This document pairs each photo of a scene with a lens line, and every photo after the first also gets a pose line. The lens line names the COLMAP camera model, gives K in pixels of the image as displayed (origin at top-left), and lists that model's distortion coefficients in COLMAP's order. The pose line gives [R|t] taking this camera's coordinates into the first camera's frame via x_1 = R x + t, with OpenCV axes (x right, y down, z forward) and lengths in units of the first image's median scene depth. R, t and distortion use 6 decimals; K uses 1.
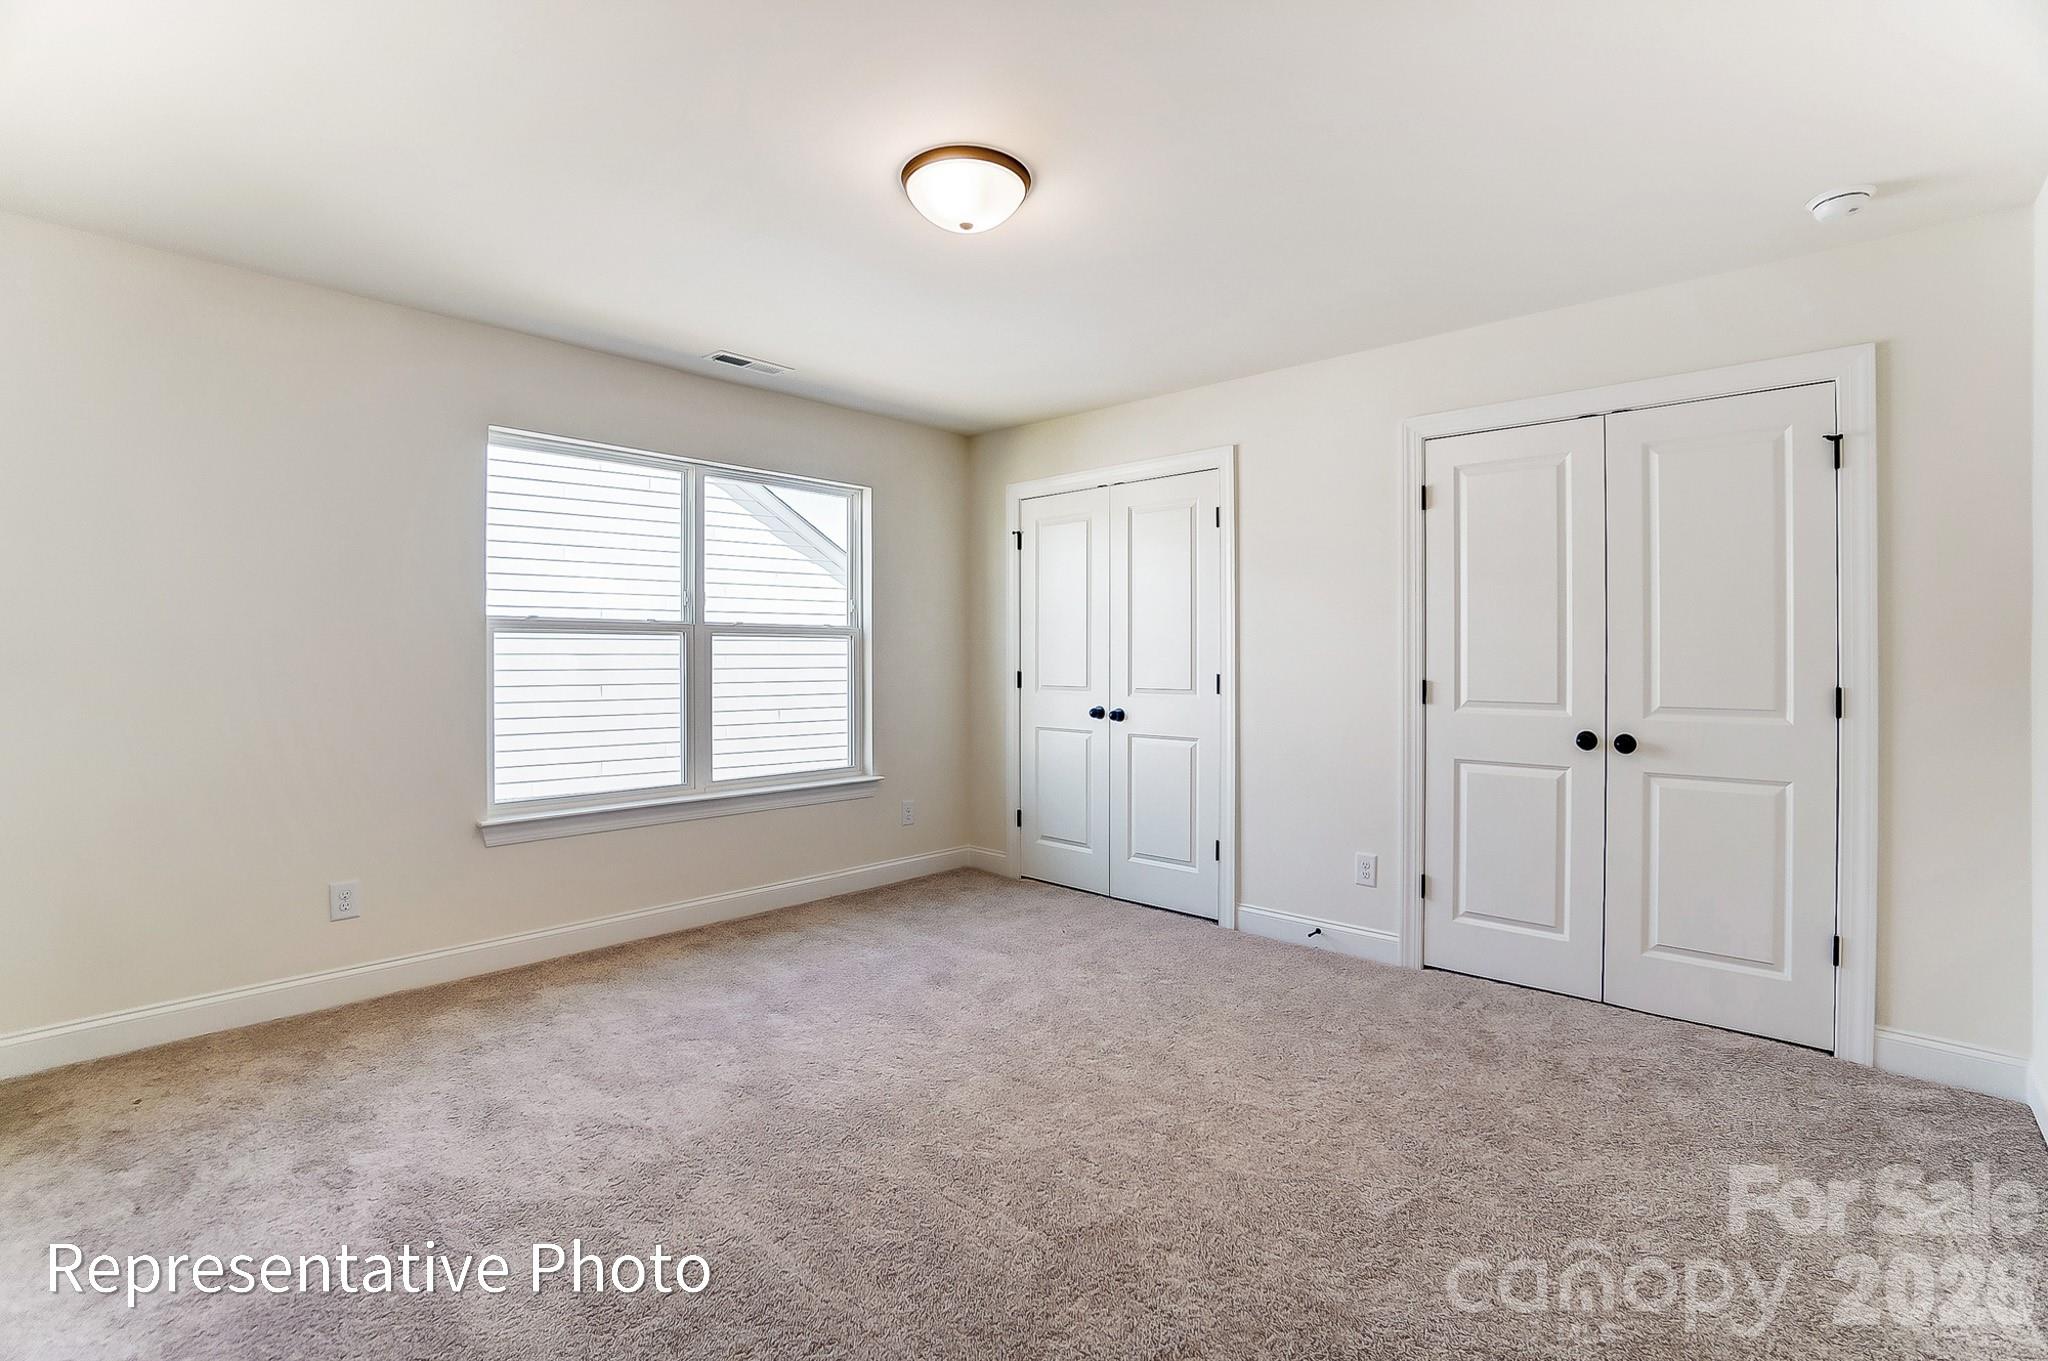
lens RADIAL K [[931.9, 0, 1016.8], [0, 931.9, 662.2], [0, 0, 1]] dist [-0.001864, 0.000291]
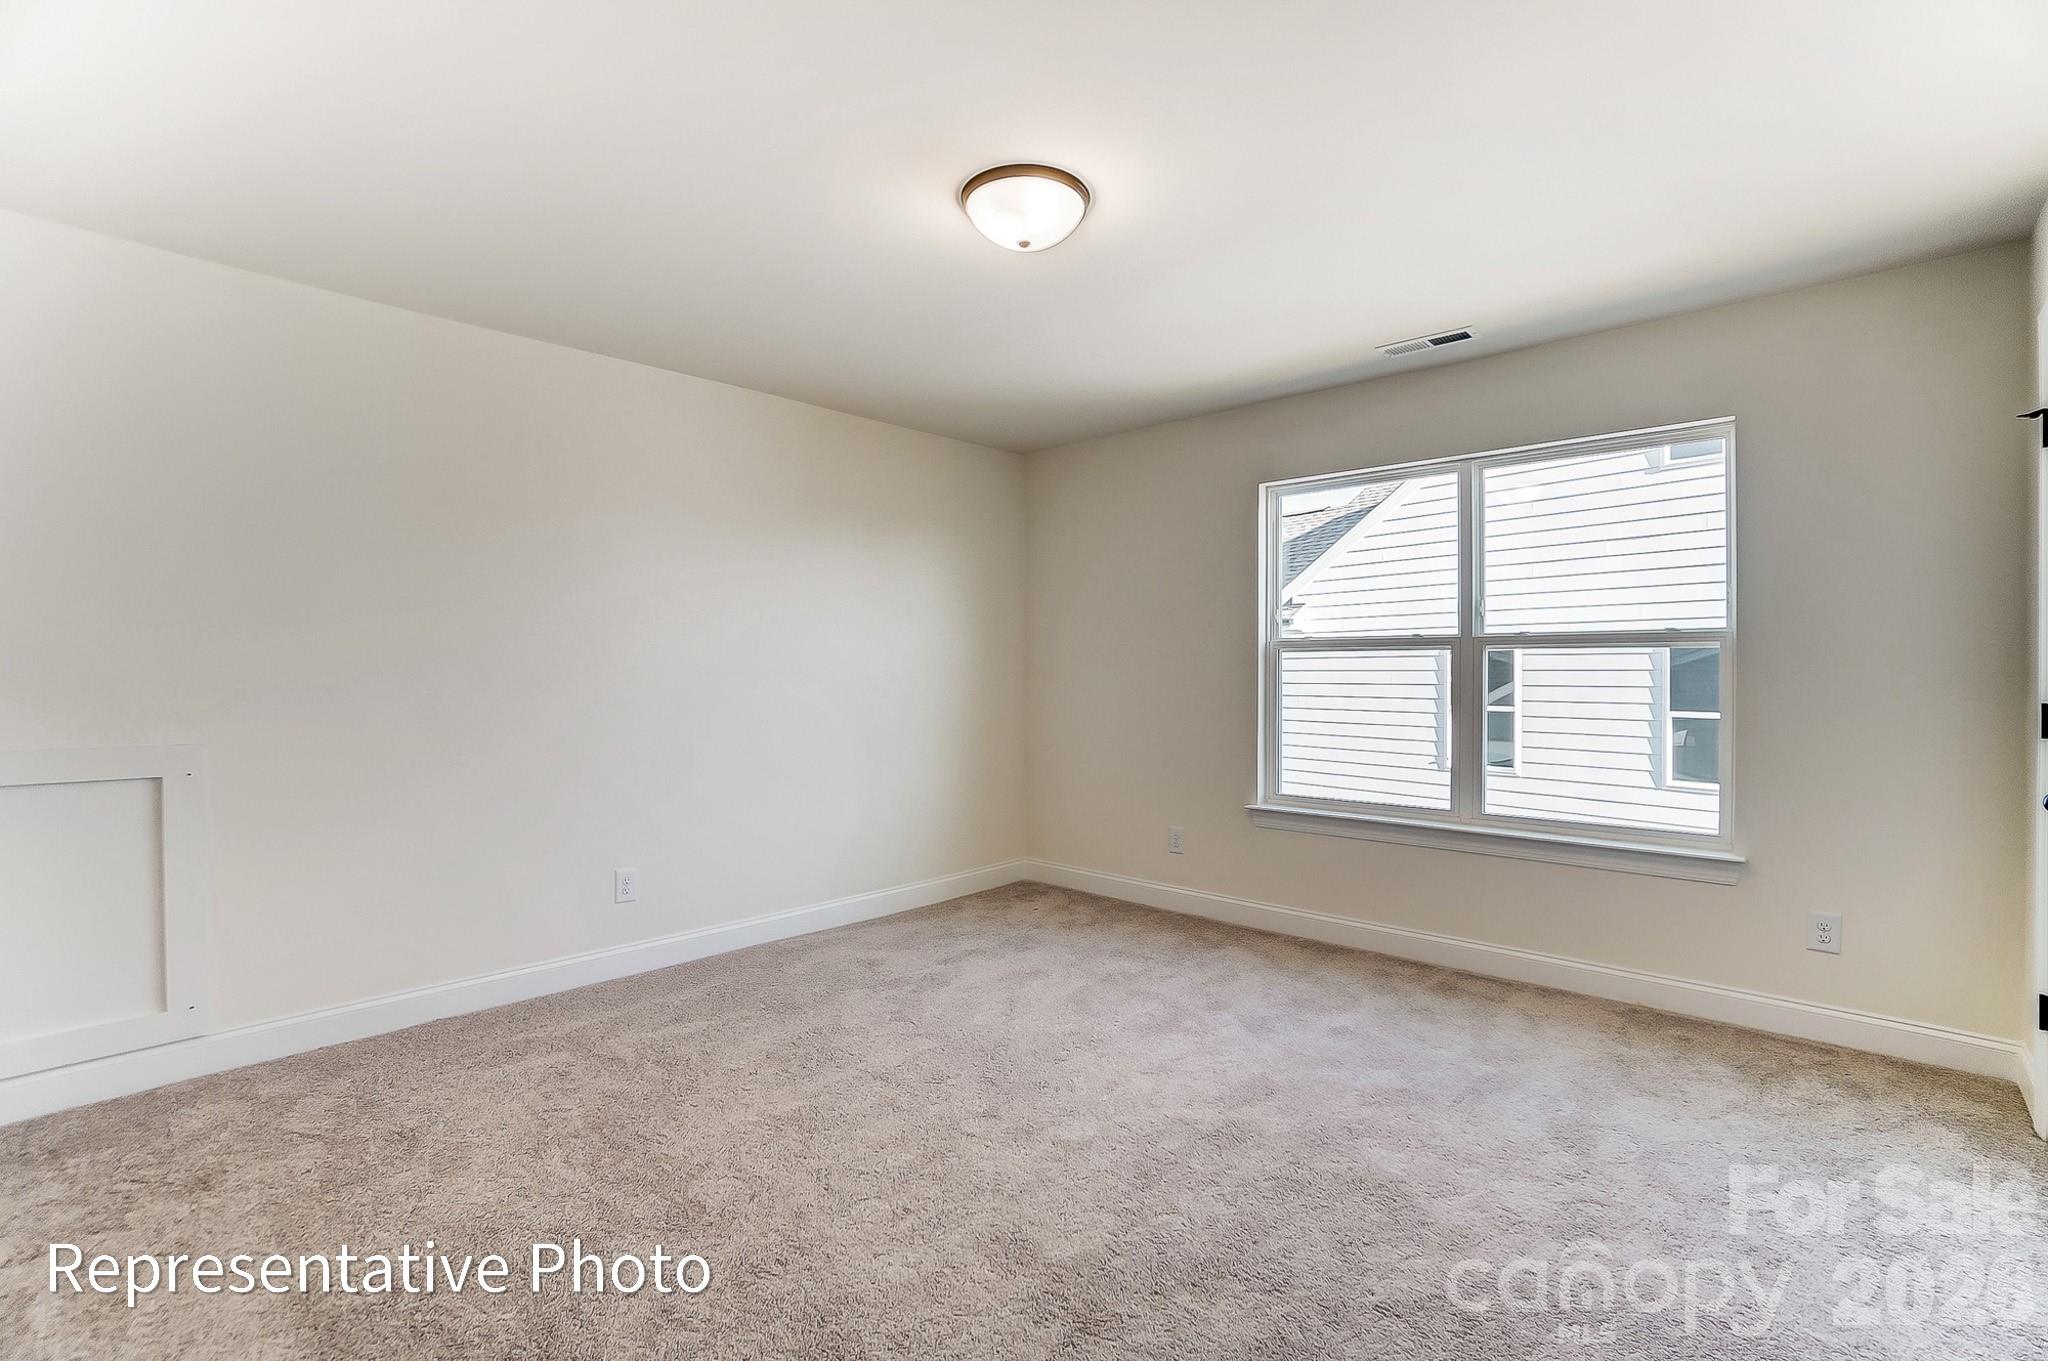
lens RADIAL K [[920.8, 0, 1022.0], [0, 920.8, 693.0], [0, 0, 1]] dist [-0.001334, -0.000157]
pose [[0.021092, 0.020486, -0.999568, 0.586177], [-0.002871, 0.999787, 0.020430, -0.003232], [0.999773, 0.002439, 0.021146, 0.600416]]
